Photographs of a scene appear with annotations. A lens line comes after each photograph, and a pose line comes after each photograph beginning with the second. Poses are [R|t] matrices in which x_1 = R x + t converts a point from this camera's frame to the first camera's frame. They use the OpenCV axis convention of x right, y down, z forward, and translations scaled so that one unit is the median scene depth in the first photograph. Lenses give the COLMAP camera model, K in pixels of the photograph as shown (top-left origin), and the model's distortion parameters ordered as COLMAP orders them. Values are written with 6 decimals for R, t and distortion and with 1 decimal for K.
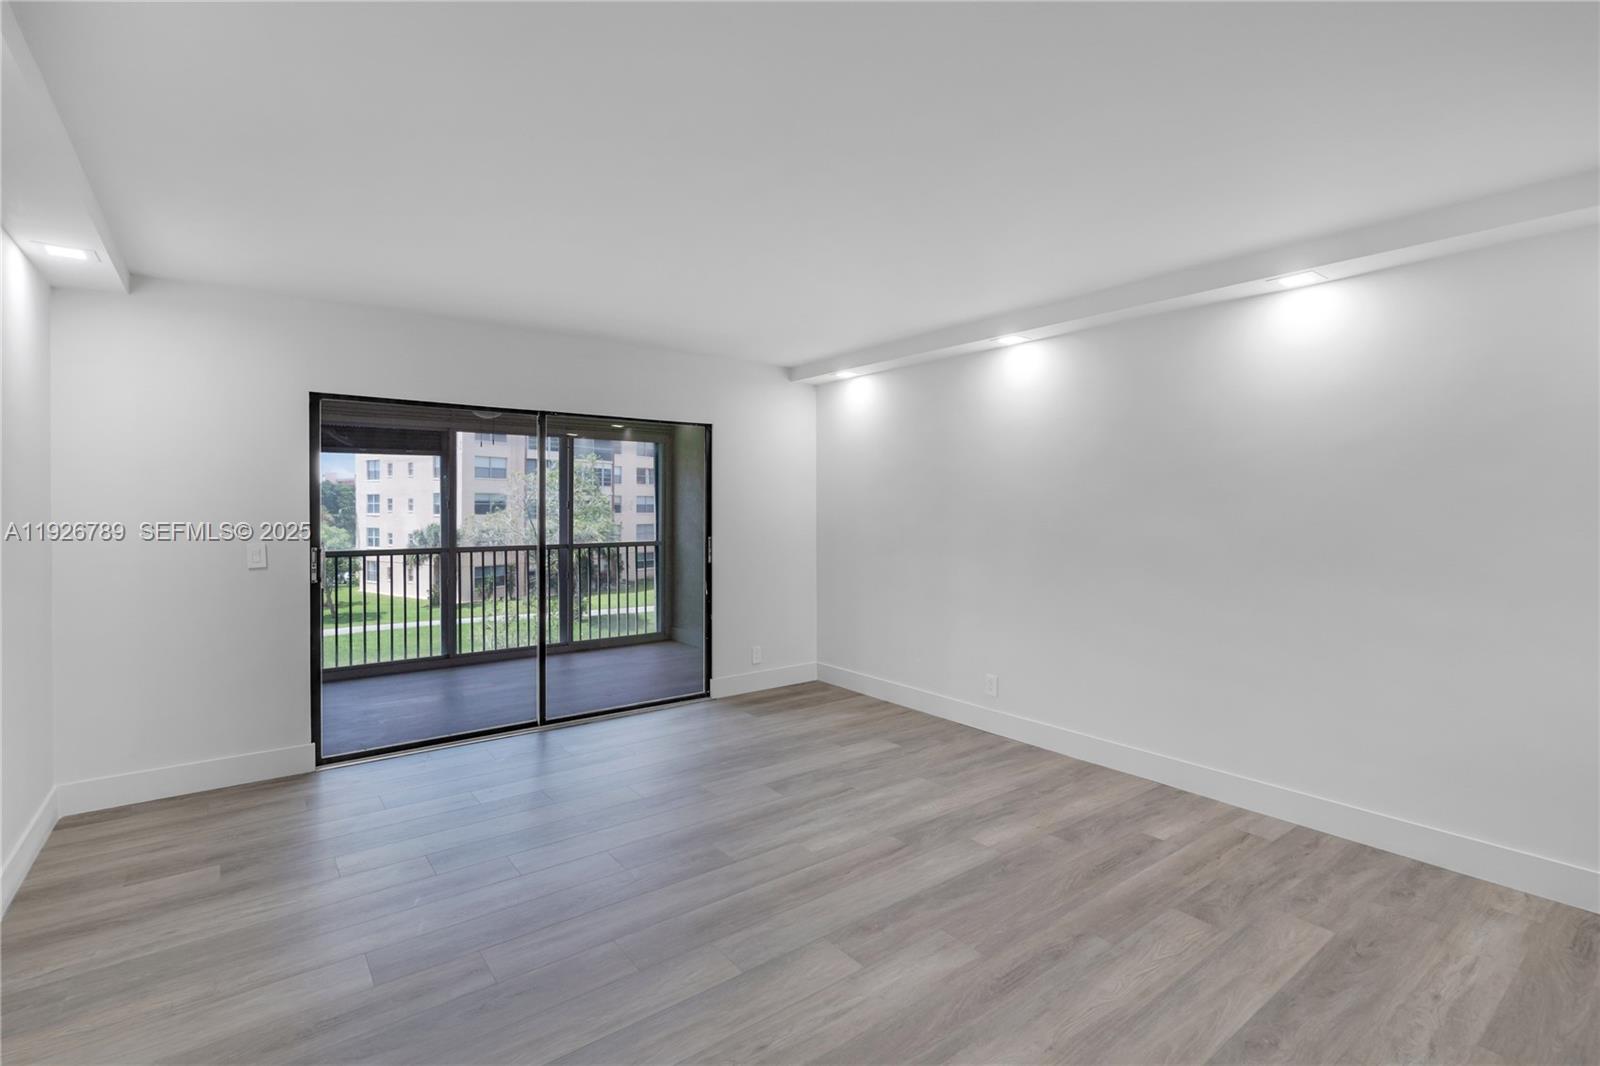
lens RADIAL K [[743.1, 0, 804.9], [0, 743.1, 514.2], [0, 0, 1]] dist [-0.002049, 0.000852]
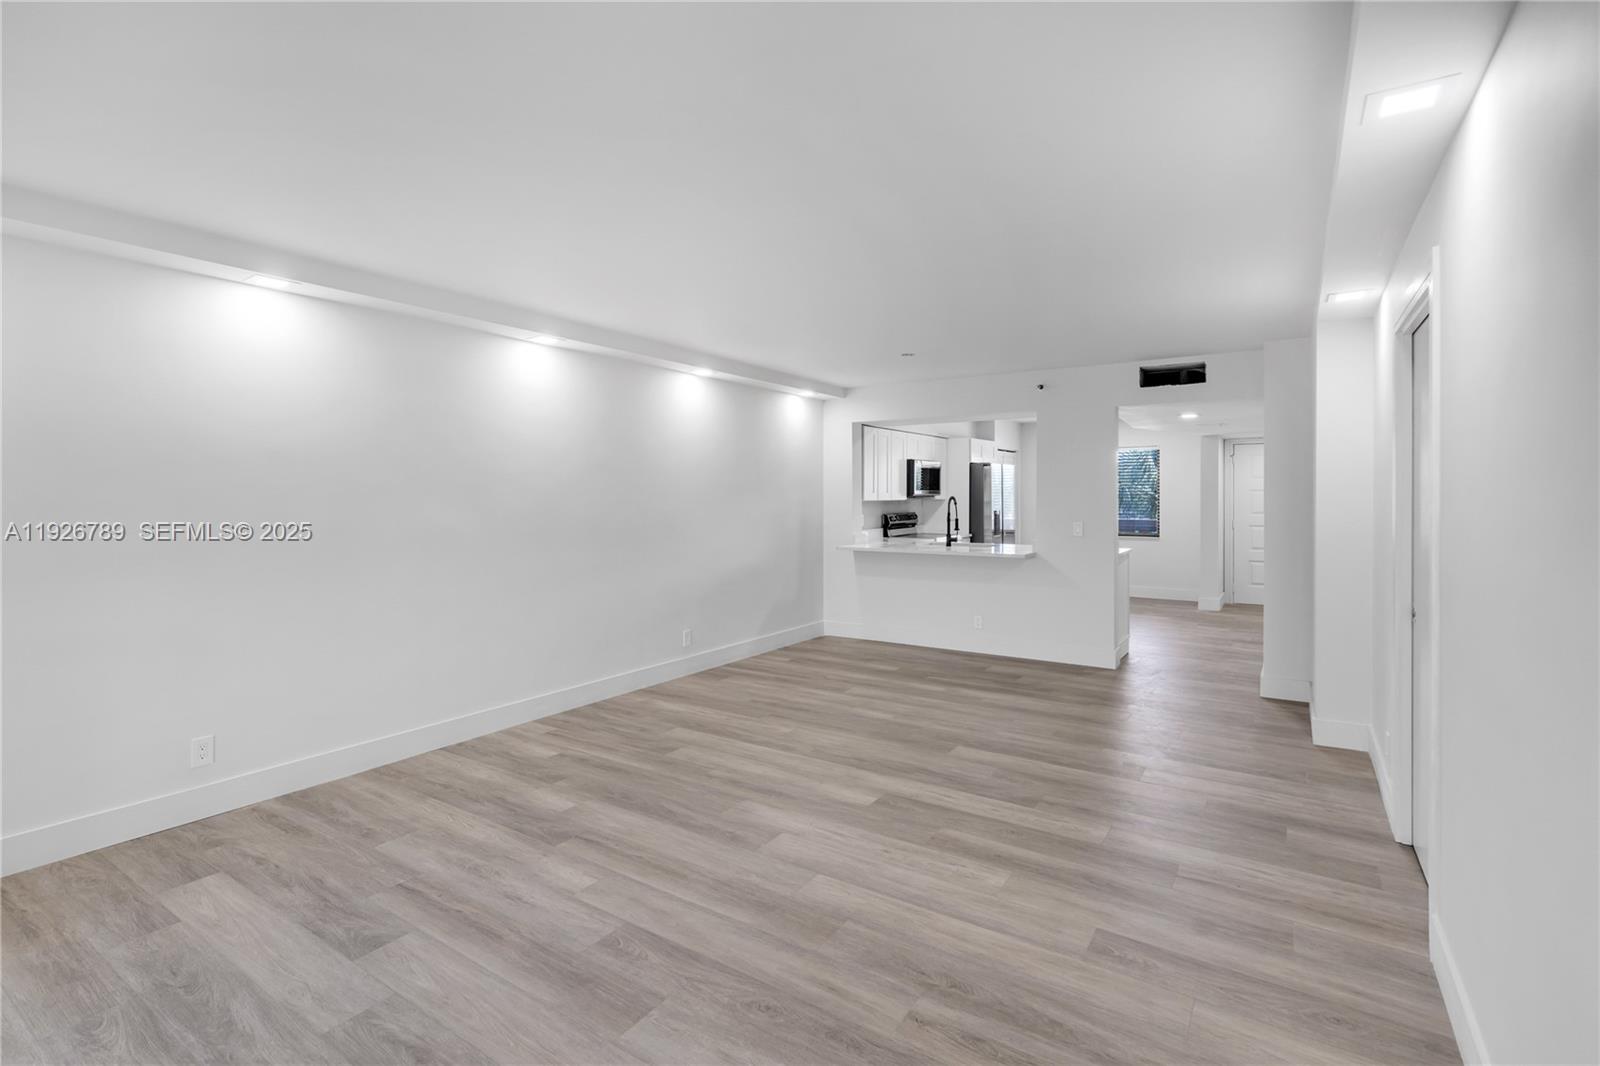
lens RADIAL K [[743.1, 0, 804.9], [0, 743.1, 514.2], [0, 0, 1]] dist [-0.002049, 0.000852]
pose [[-0.322794, -0.022001, 0.946214, -0.912853], [0.012272, 0.999548, 0.027428, -0.011451], [-0.946390, 0.020465, -0.322378, 1.041584]]
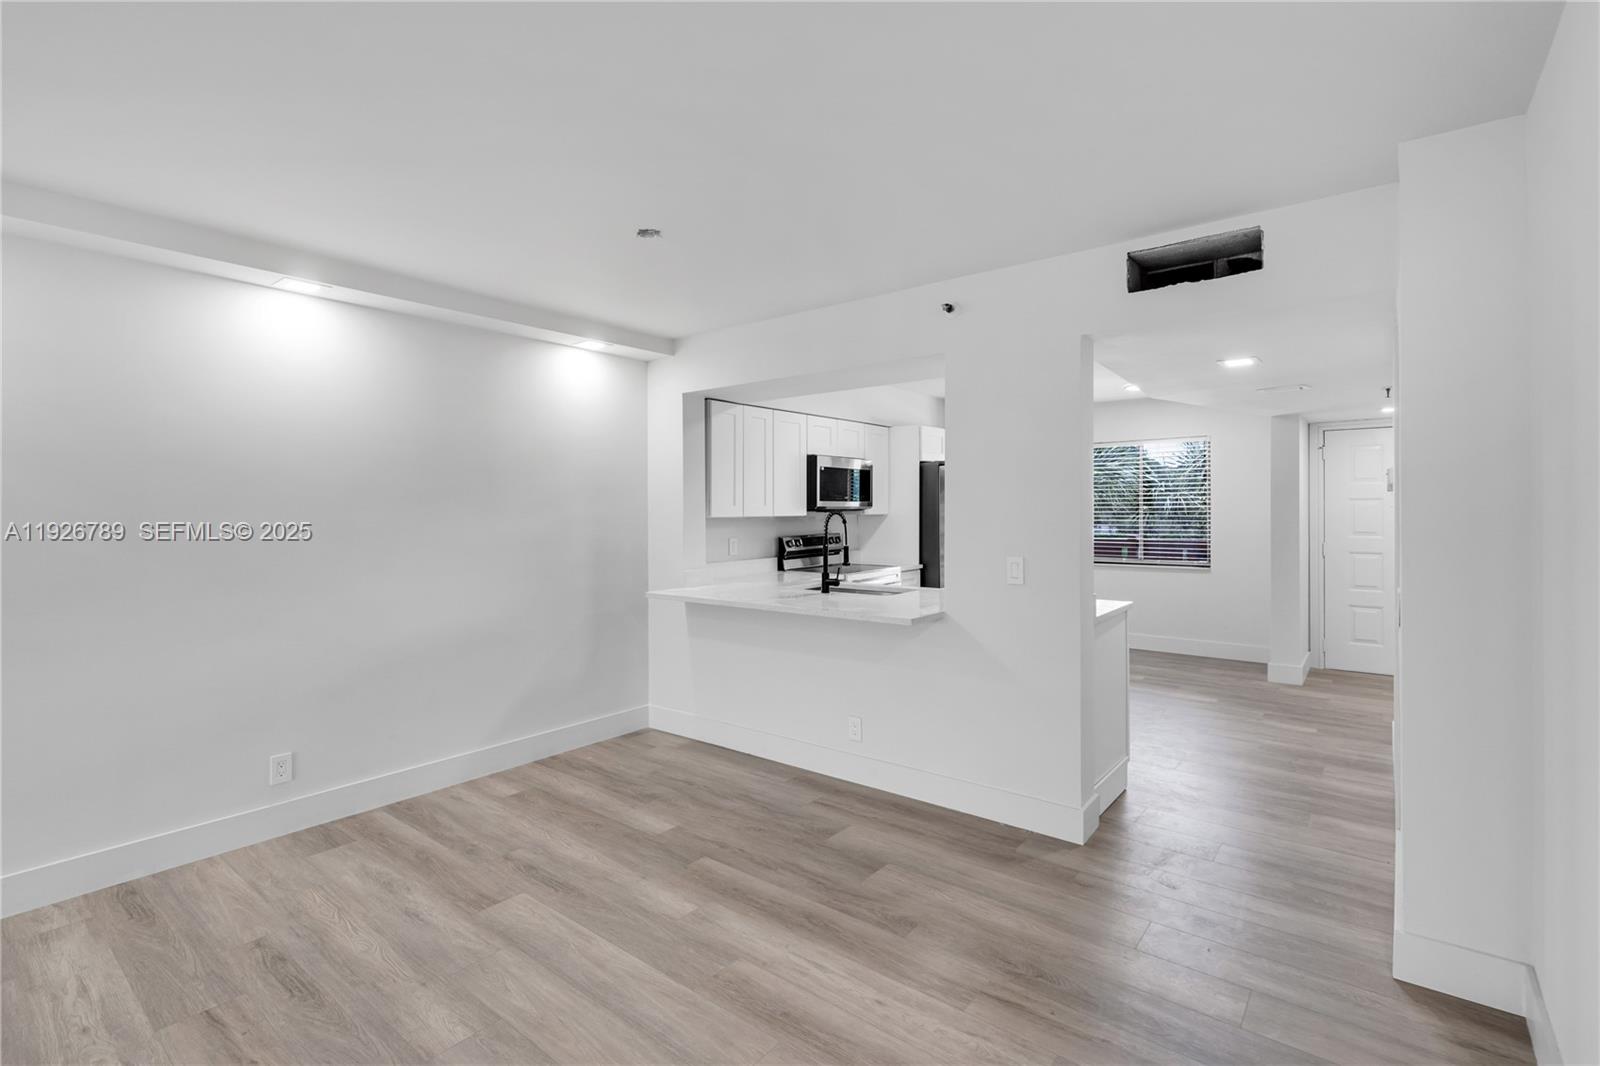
lens RADIAL K [[749.2, 0, 811.6], [0, 749.2, 527.6], [0, 0, 1]] dist [0.019590, -0.000707]
pose [[-0.235027, -0.027237, 0.971607, -0.217886], [0.010346, 0.999481, 0.030521, -0.011029], [-0.971934, 0.017225, -0.234623, 0.219607]]
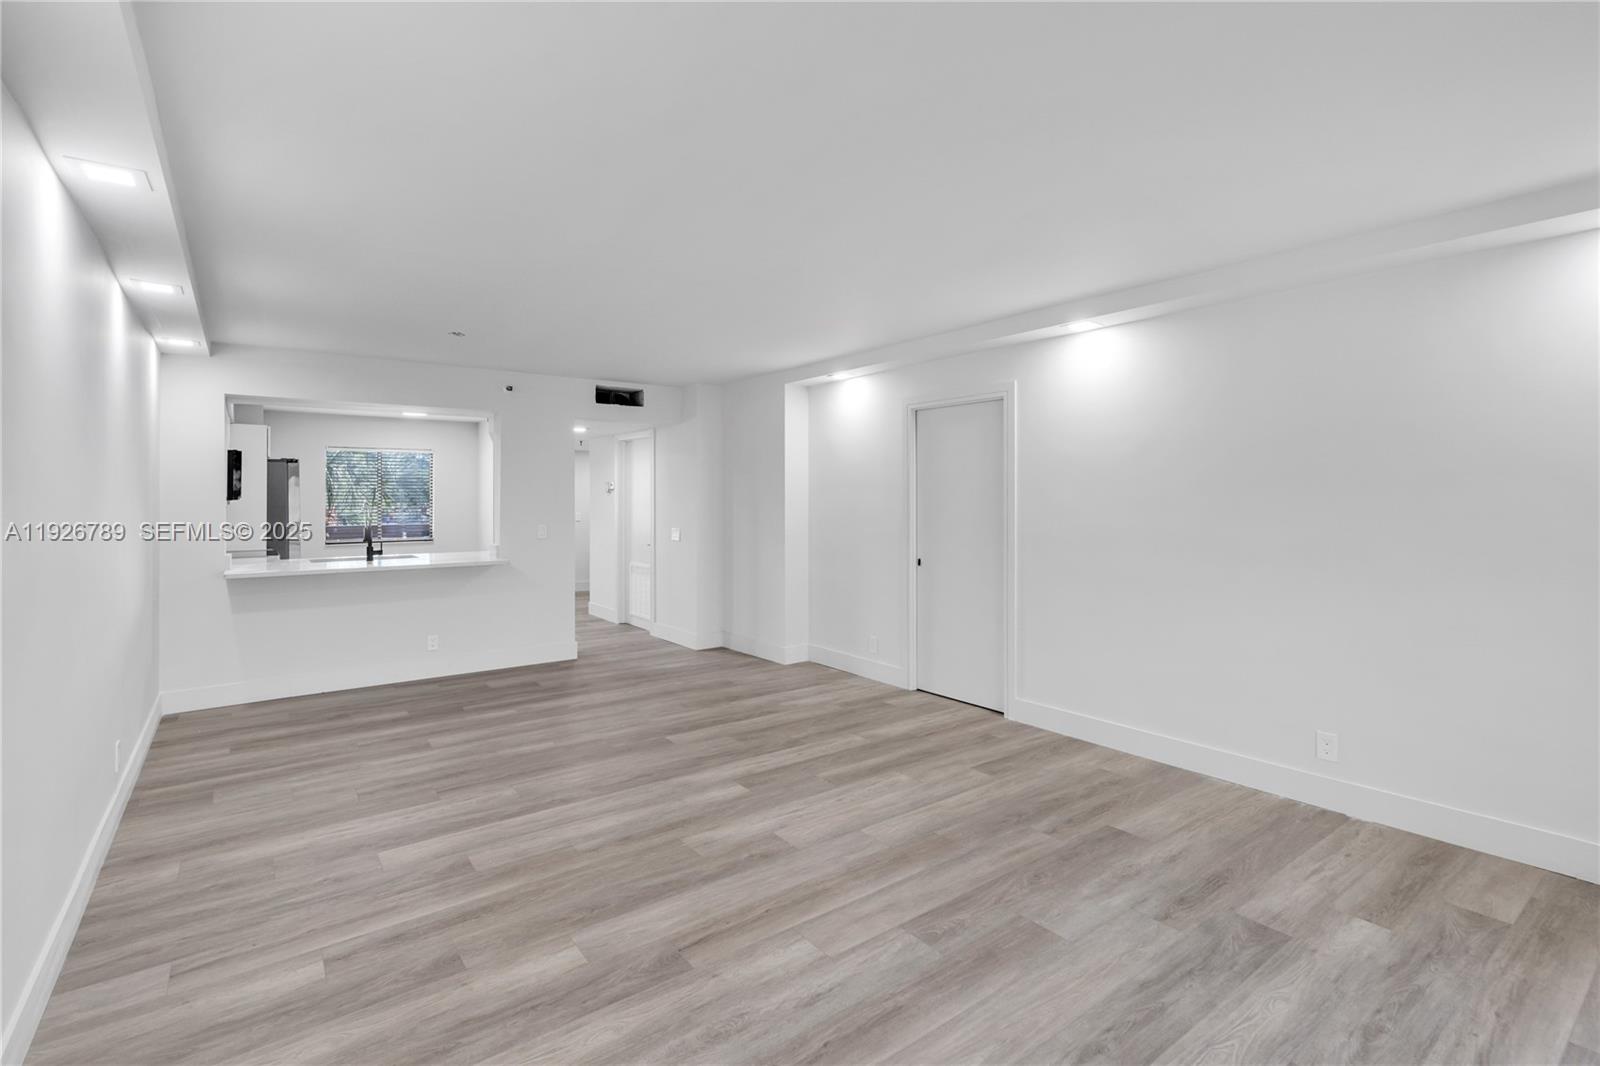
lens RADIAL K [[743.1, 0, 804.9], [0, 743.1, 514.2], [0, 0, 1]] dist [-0.002049, 0.000852]
pose [[-0.999945, 0.001703, 0.010337, 0.003021], [0.002038, 0.999470, 0.032503, -0.021742], [-0.010276, 0.032522, -0.999418, 1.770215]]
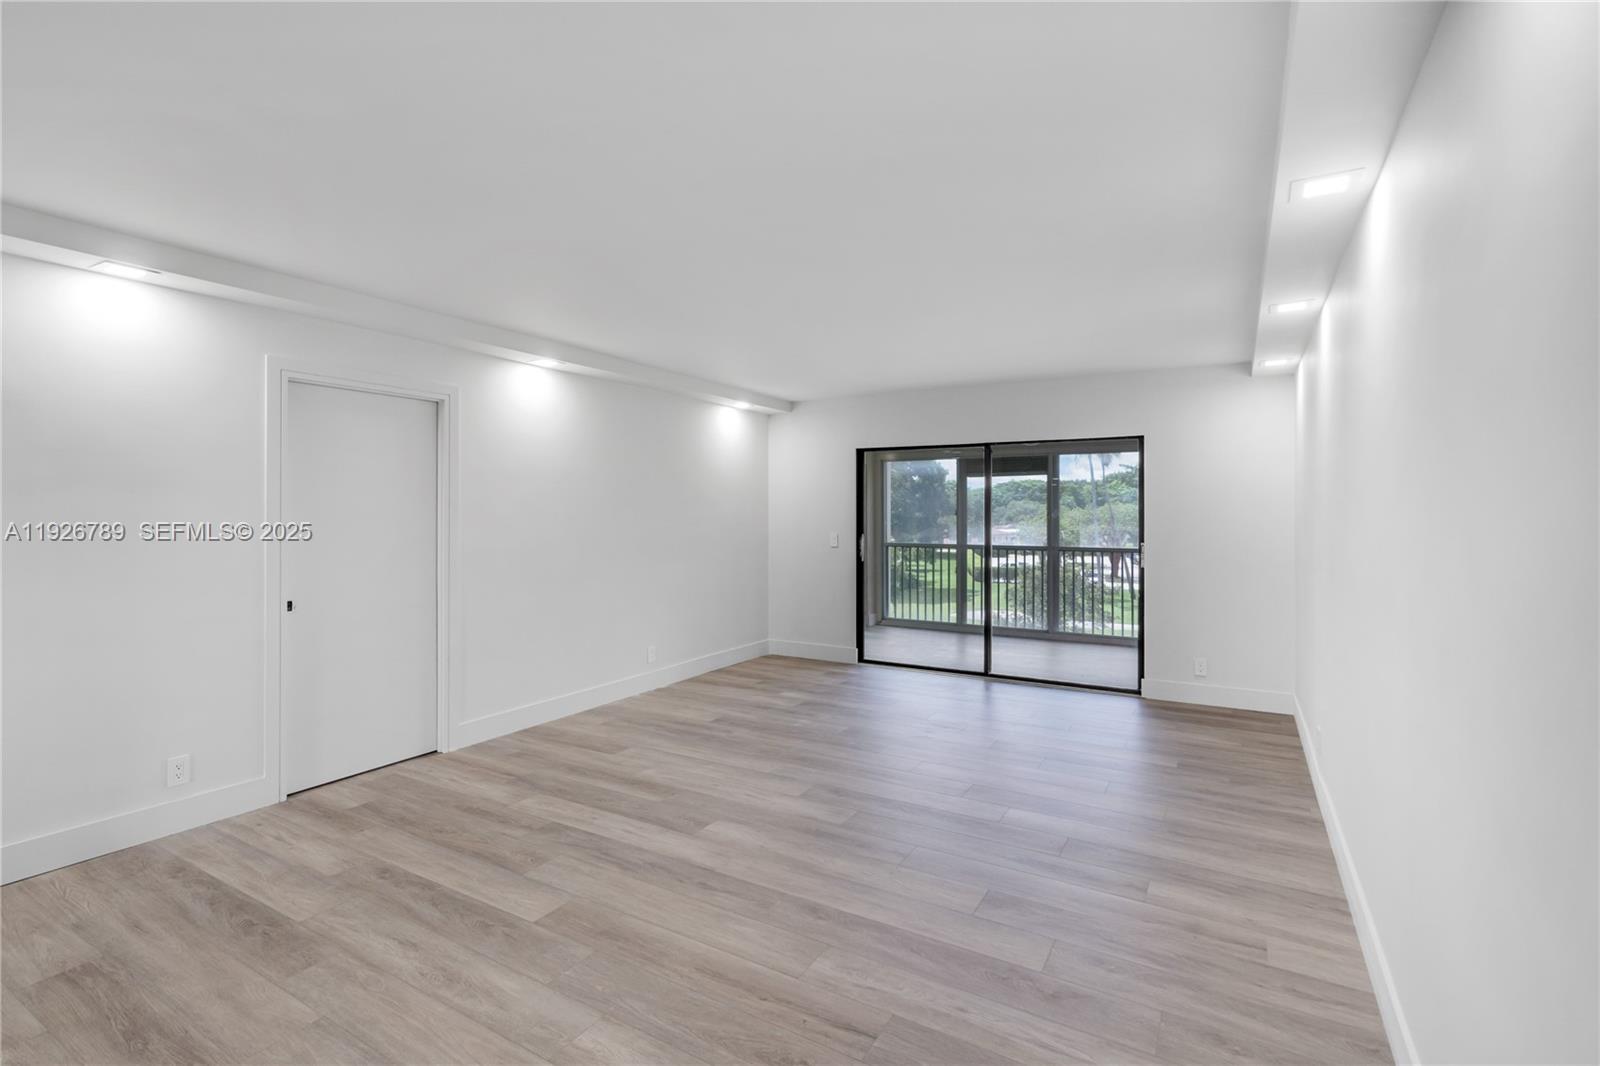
lens RADIAL K [[735.4, 0, 803.6], [0, 735.4, 513.2], [0, 0, 1]] dist [-0.000500, 0.000664]
pose [[0.370713, -0.001304, -0.928747, 1.181627], [-0.010497, 0.999929, -0.005594, -0.000597], [0.928688, 0.011822, 0.370673, 0.306114]]
